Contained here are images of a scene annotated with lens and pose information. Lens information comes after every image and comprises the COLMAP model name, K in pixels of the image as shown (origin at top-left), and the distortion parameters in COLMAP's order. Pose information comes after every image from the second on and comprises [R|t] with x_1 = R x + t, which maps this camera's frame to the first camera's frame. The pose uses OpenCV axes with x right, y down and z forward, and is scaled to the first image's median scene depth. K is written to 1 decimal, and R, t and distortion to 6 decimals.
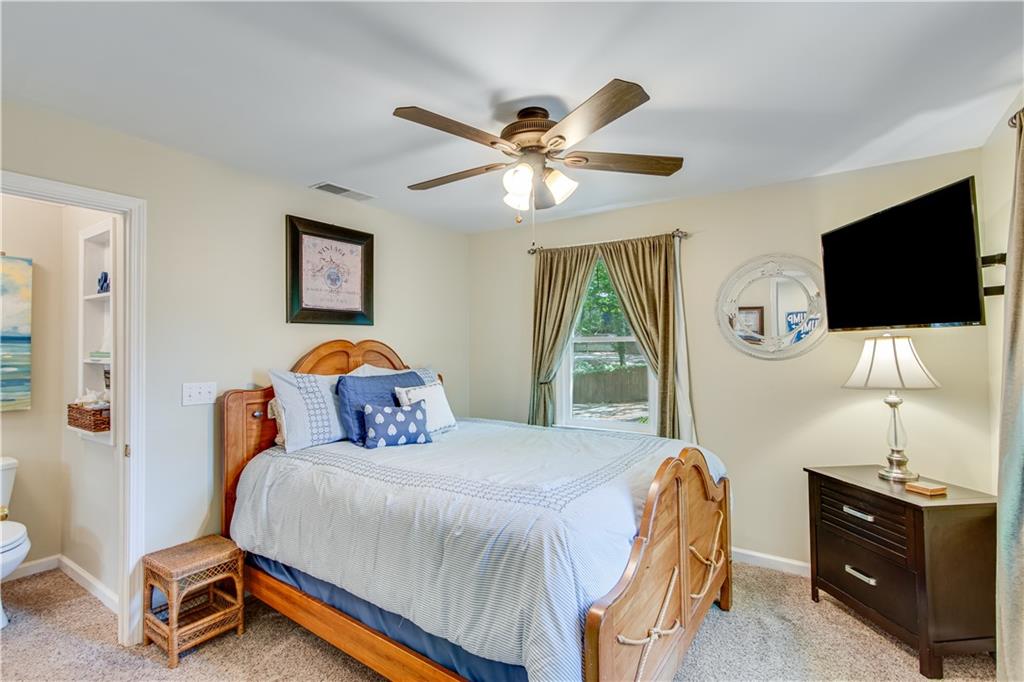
lens RADIAL K [[474.8, 0, 512.5], [0, 474.8, 341.3], [0, 0, 1]] dist [0.005961, -0.000930]
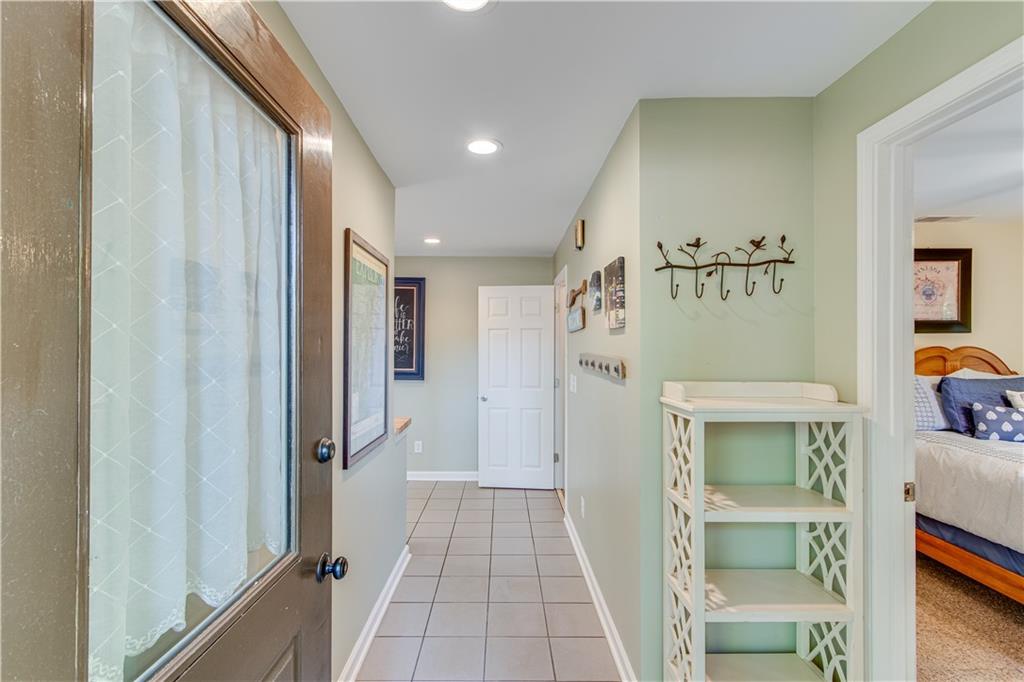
lens RADIAL K [[476.6, 0, 510.6], [0, 476.6, 348.7], [0, 0, 1]] dist [0.002474, 0.000886]
pose [[0.564504, 0.010133, -0.825368, 0.018957], [0.005158, 0.999862, 0.015803, -0.023976], [0.825414, -0.013178, 0.564374, -0.600083]]
